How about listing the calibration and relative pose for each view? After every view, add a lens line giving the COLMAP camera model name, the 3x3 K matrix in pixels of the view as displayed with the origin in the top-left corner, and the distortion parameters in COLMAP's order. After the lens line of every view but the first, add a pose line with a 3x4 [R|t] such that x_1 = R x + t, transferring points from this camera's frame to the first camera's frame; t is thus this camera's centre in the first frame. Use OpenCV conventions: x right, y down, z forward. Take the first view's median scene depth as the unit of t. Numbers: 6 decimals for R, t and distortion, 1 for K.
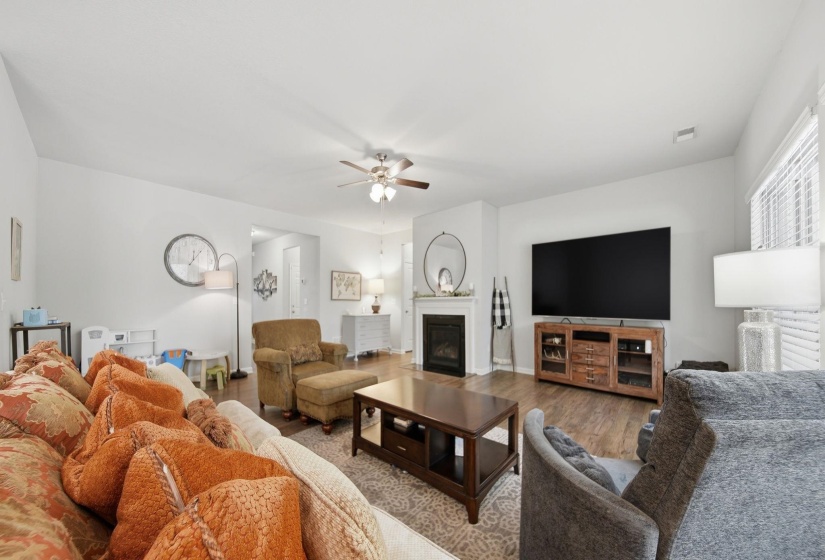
lens RADIAL K [[295.6, 0, 414.0], [0, 295.6, 304.6], [0, 0, 1]] dist [0.000238, -0.001290]
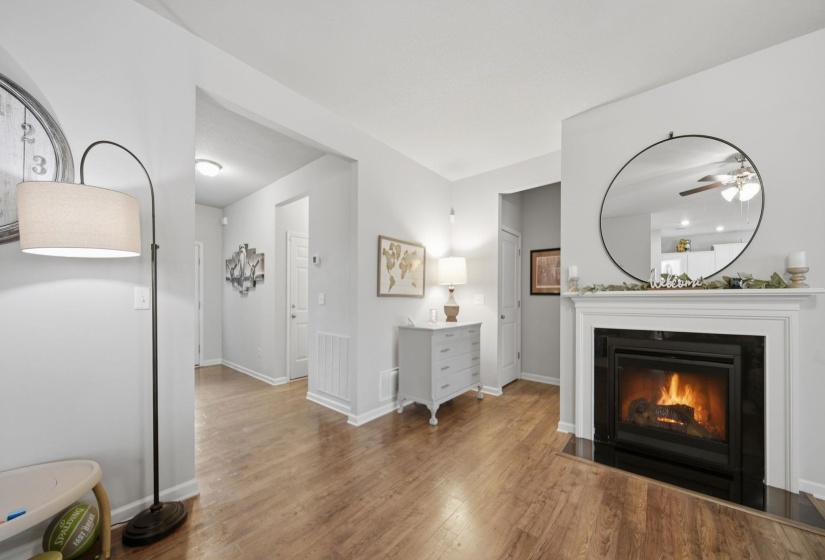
lens RADIAL K [[295.6, 0, 411.3], [0, 295.6, 298.5], [0, 0, 1]] dist [0.000238, -0.001290]
pose [[0.999481, 0.002535, 0.032128, -0.294020], [-0.002301, 0.999971, -0.007321, -0.009709], [-0.032145, 0.007243, 0.999457, 0.623262]]
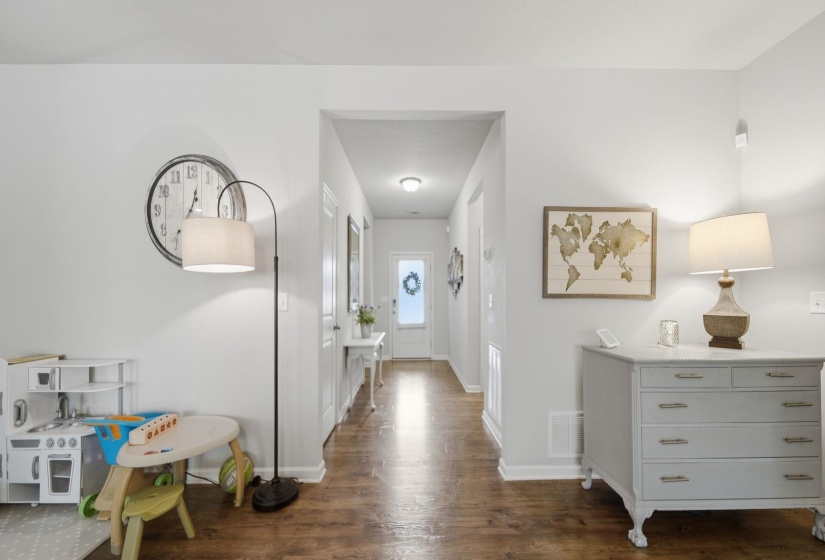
lens RADIAL K [[295.6, 0, 418.4], [0, 295.6, 295.6], [0, 0, 1]] dist [0.000238, -0.001290]
pose [[0.674394, -0.010929, -0.738291, -0.159916], [-0.003925, 0.999823, -0.018386, -0.013145], [0.738361, 0.015297, 0.674232, 0.827351]]
